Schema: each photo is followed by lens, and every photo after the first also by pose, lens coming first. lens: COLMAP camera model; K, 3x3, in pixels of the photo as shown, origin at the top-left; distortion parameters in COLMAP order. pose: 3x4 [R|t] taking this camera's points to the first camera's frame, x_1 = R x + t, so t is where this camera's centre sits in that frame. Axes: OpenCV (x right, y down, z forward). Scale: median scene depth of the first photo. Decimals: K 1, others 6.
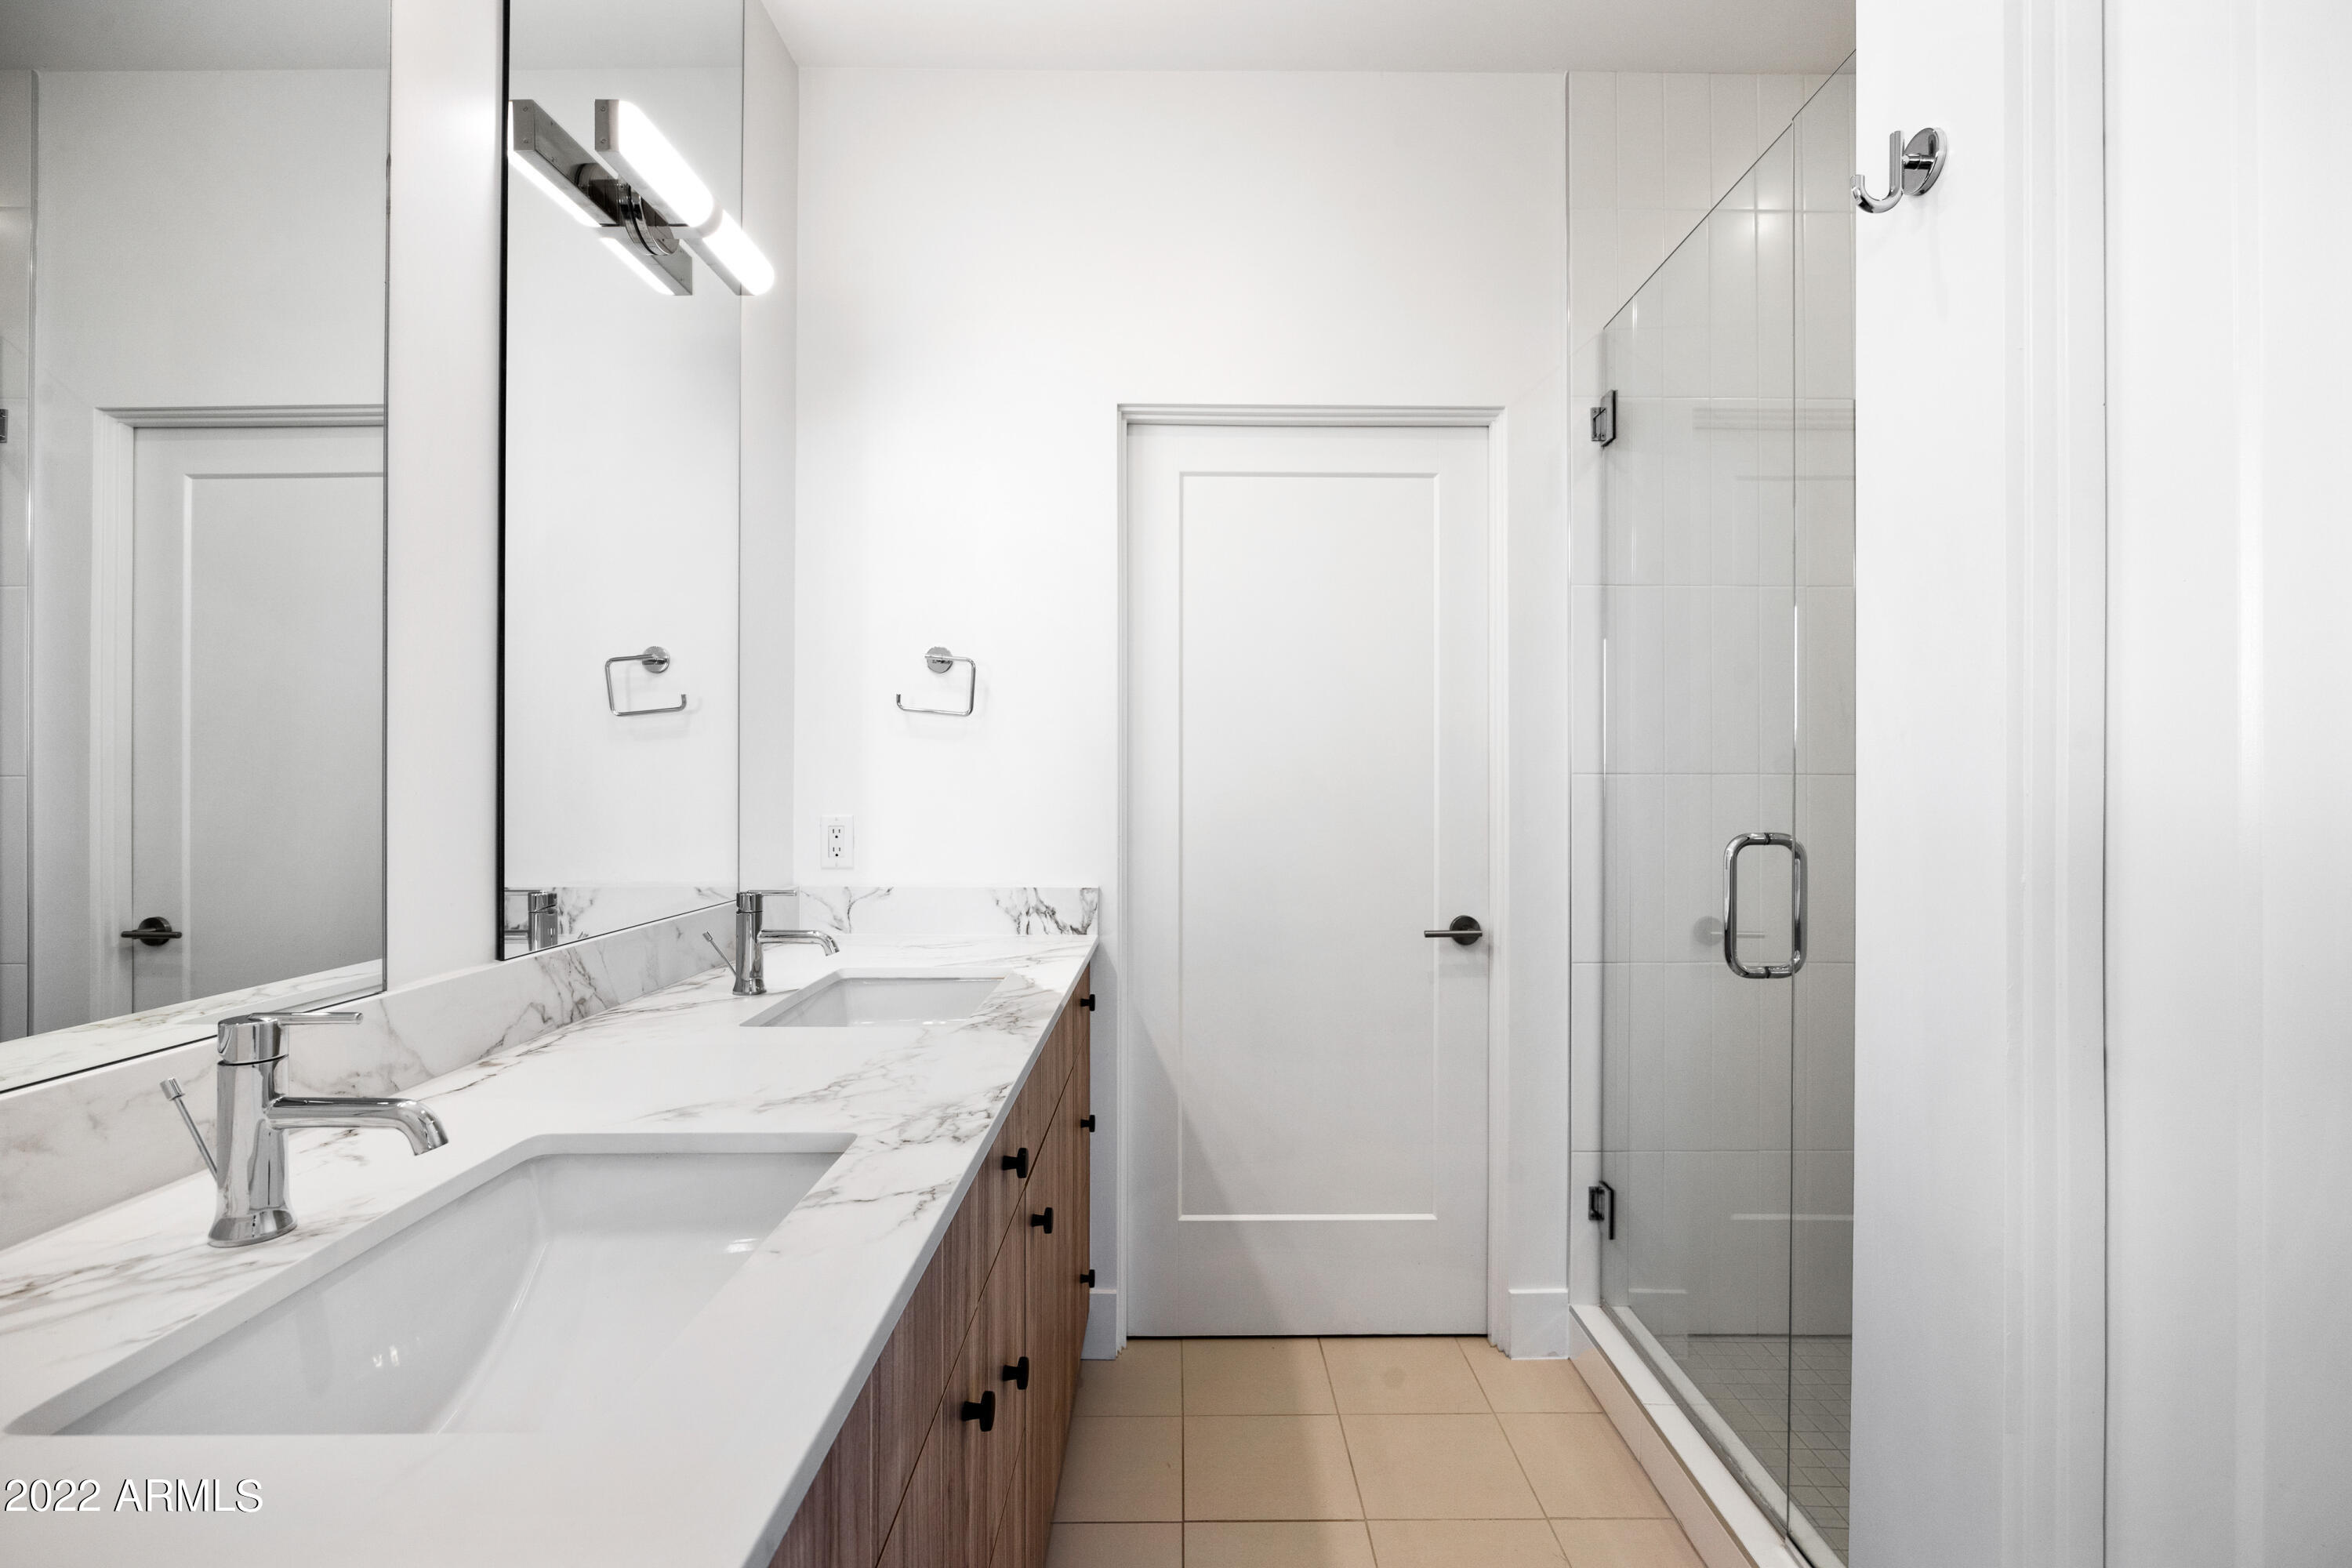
lens RADIAL K [[1100.6, 0, 1188.7], [0, 1100.6, 771.7], [0, 0, 1]] dist [-0.002527, 0.001763]
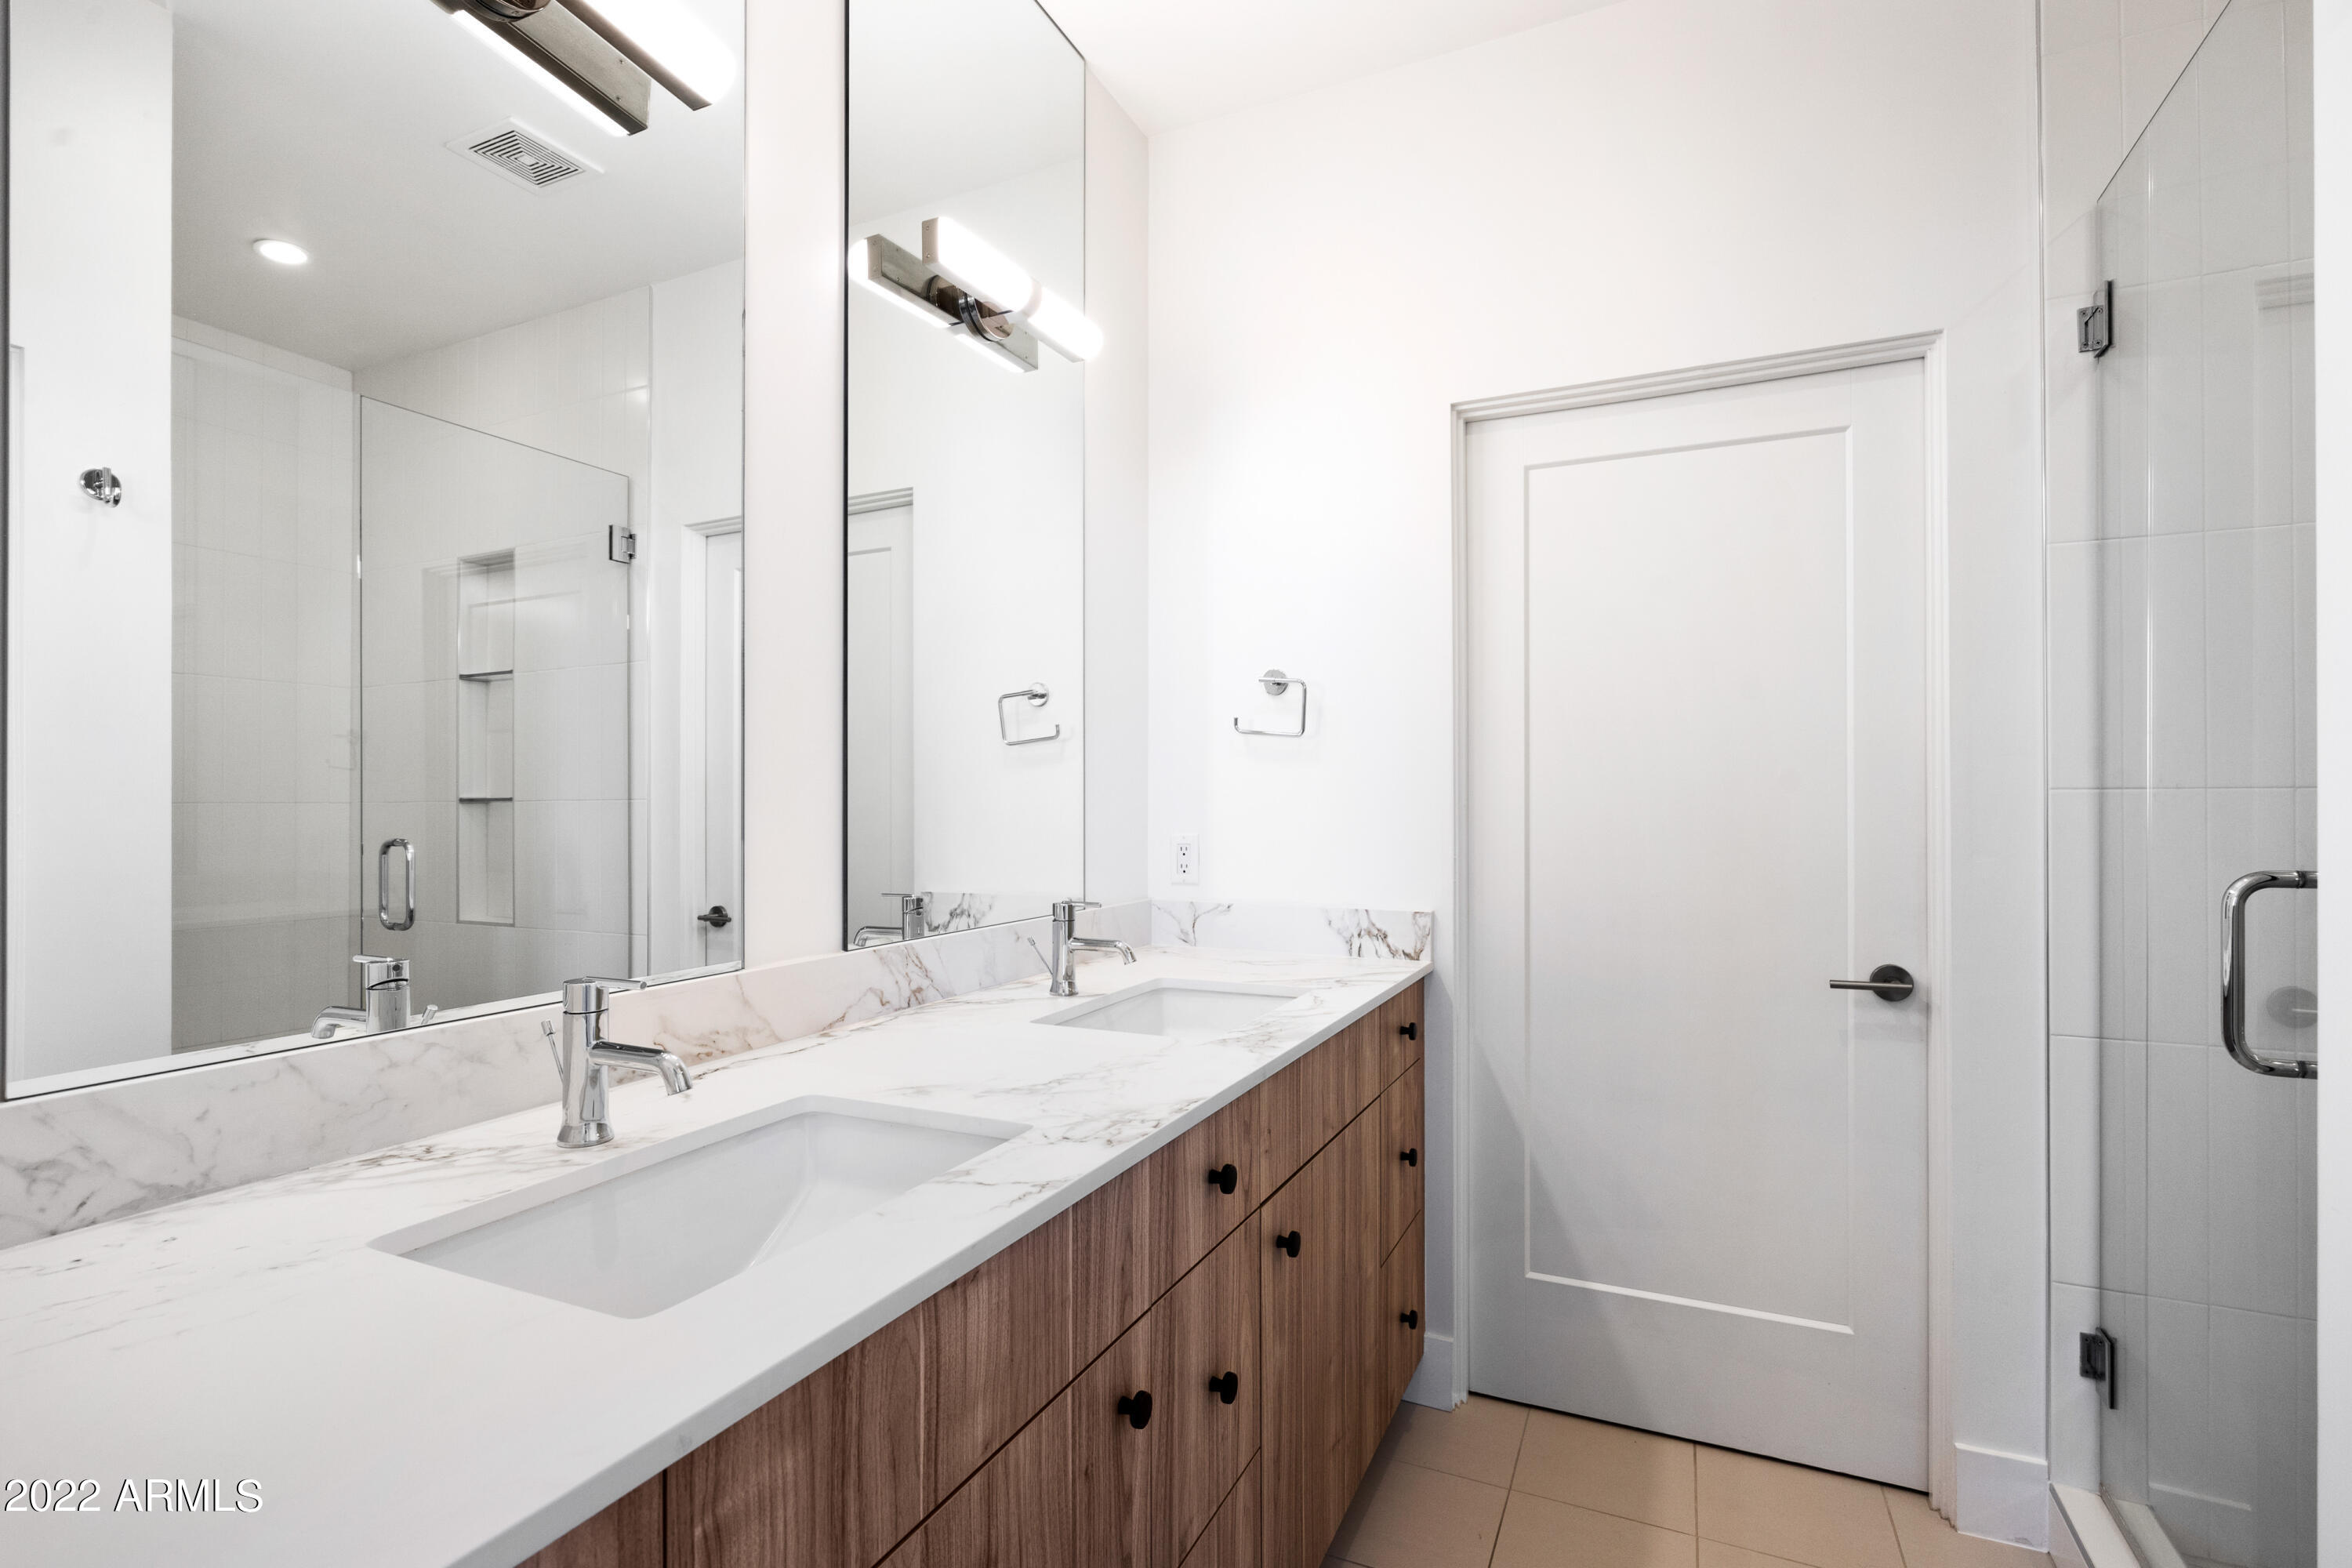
lens RADIAL K [[1118.4, 0, 1176.0], [0, 1118.4, 784.0], [0, 0, 1]] dist [-0.000601, 0.005545]
pose [[0.900617, -0.009877, -0.434501, 0.144622], [0.007278, 0.999944, -0.007645, -0.000092], [0.434552, 0.003723, 0.900639, 0.029001]]
